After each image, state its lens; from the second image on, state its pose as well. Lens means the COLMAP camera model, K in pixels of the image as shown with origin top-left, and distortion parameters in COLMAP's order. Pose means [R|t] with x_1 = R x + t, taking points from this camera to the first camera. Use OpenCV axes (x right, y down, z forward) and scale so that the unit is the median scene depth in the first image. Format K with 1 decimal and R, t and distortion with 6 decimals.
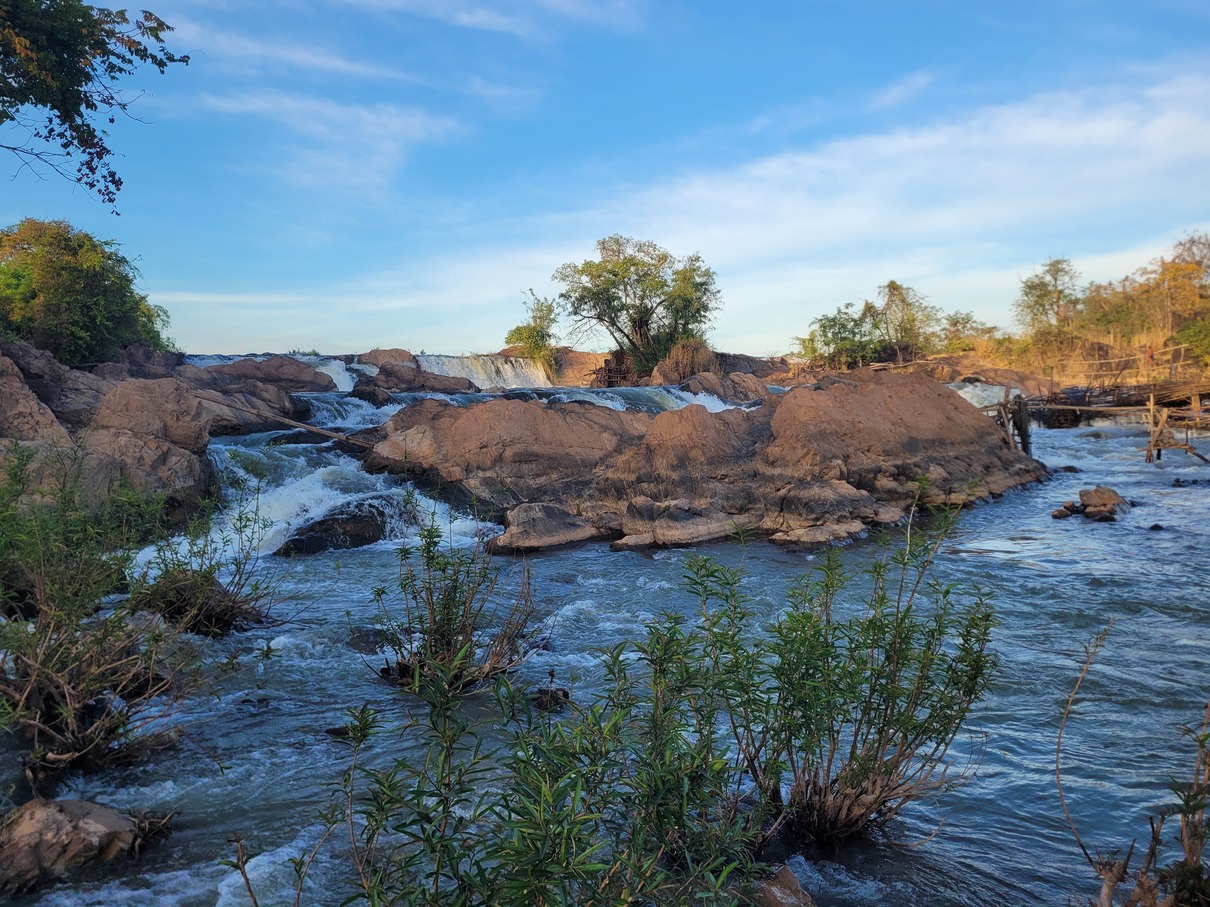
lens RADIAL K [[935.4, 0, 607.6], [0, 935.4, 423.9], [0, 0, 1]] dist [0.052162, -0.007497]
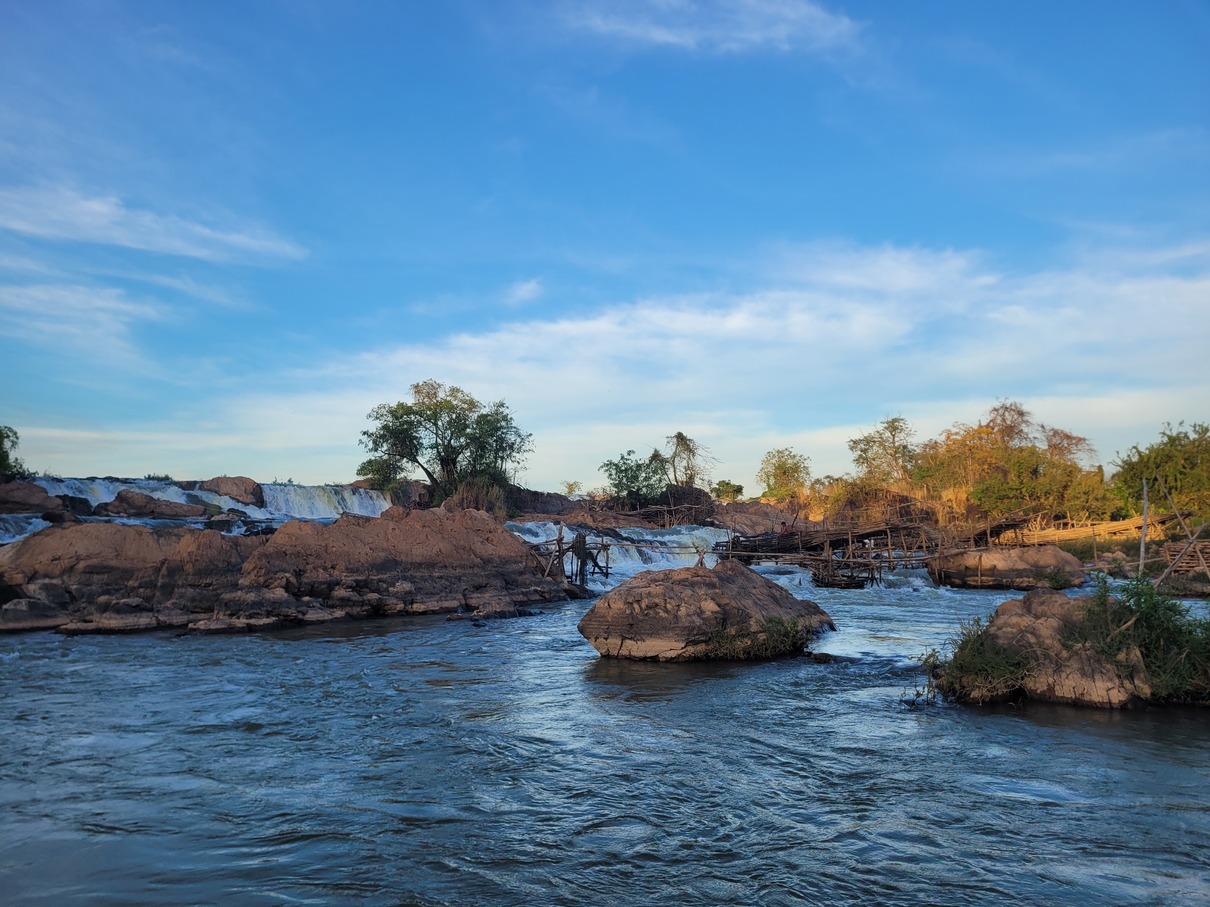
lens RADIAL K [[935.4, 0, 600.3], [0, 935.4, 448.5], [0, 0, 1]] dist [0.052162, -0.007497]
pose [[0.996851, 0.038990, 0.069053, 0.499460], [-0.030544, 0.992375, -0.119411, 0.006957], [-0.073182, 0.116926, 0.990441, -0.326675]]
